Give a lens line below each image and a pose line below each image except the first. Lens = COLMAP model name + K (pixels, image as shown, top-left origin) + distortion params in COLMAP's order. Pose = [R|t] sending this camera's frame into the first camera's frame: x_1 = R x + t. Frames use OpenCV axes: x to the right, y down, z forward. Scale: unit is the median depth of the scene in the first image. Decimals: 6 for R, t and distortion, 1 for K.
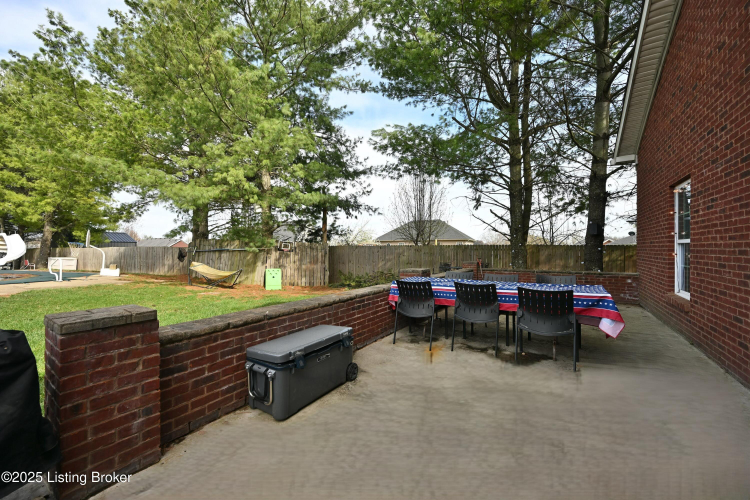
lens RADIAL K [[291.4, 0, 375.0], [0, 291.4, 250.0], [0, 0, 1]] dist [0.001806, 0.000129]
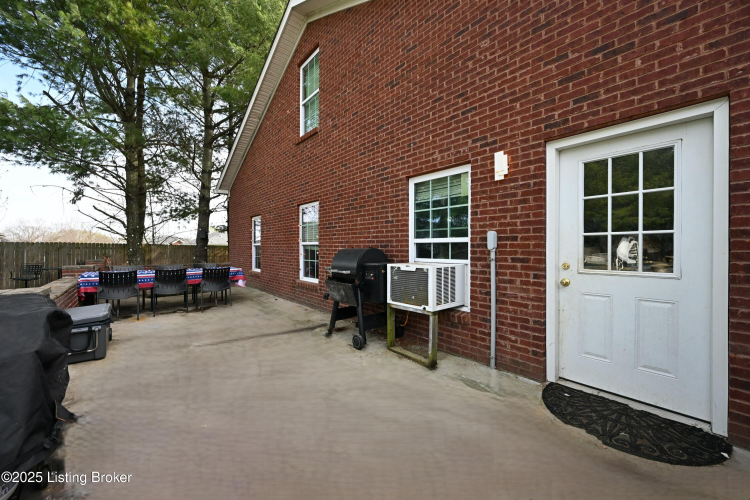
lens RADIAL K [[291.4, 0, 375.0], [0, 291.4, 250.0], [0, 0, 1]] dist [0.001806, 0.000129]
pose [[0.287710, -0.000305, 0.957718, -0.300305], [-0.001956, 0.999998, 0.000907, 0.001962], [-0.957716, -0.002135, 0.287709, -0.177320]]
